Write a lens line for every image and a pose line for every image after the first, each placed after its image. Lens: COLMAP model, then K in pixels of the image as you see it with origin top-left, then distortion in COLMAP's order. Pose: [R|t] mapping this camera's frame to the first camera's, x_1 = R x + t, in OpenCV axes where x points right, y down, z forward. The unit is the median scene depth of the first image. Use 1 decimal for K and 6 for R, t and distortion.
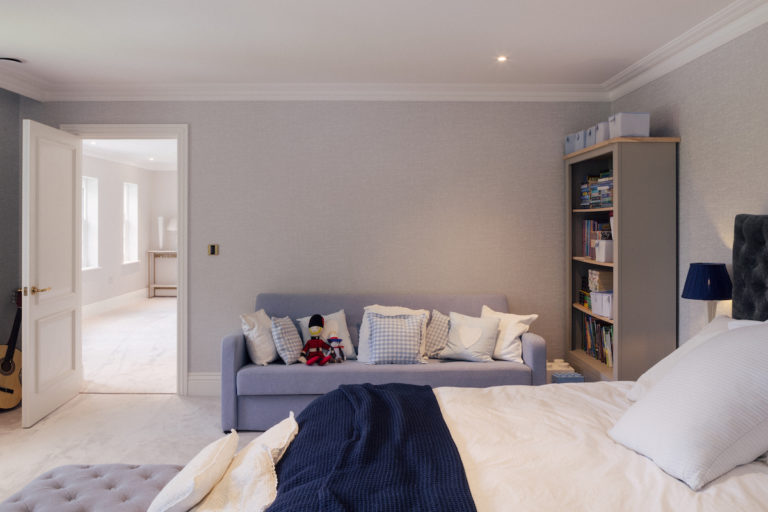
lens RADIAL K [[612.3, 0, 382.7], [0, 612.3, 220.2], [0, 0, 1]] dist [-0.036630, 0.005953]
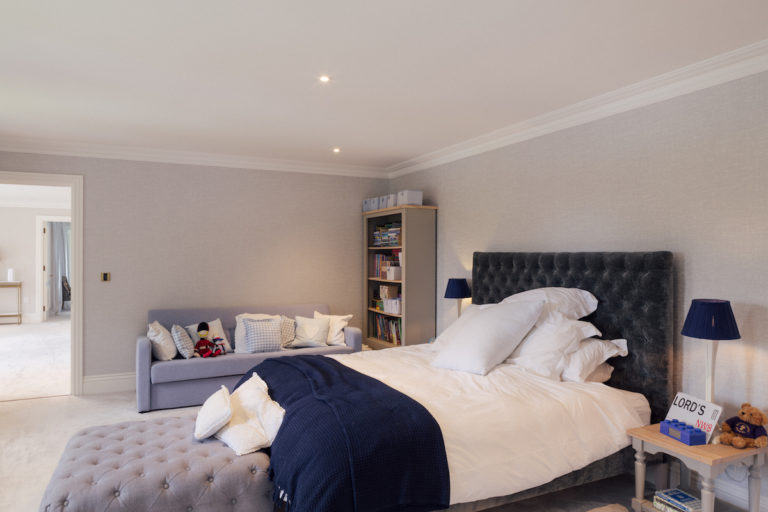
lens RADIAL K [[498.1, 0, 384.0], [0, 498.1, 256.0], [0, 0, 1]] dist [-0.047702, 0.000138]
pose [[0.902841, 0.001231, 0.429972, -0.224314], [-0.003525, 0.999983, 0.004539, -0.001513], [-0.429960, -0.005614, 0.902831, -0.184965]]
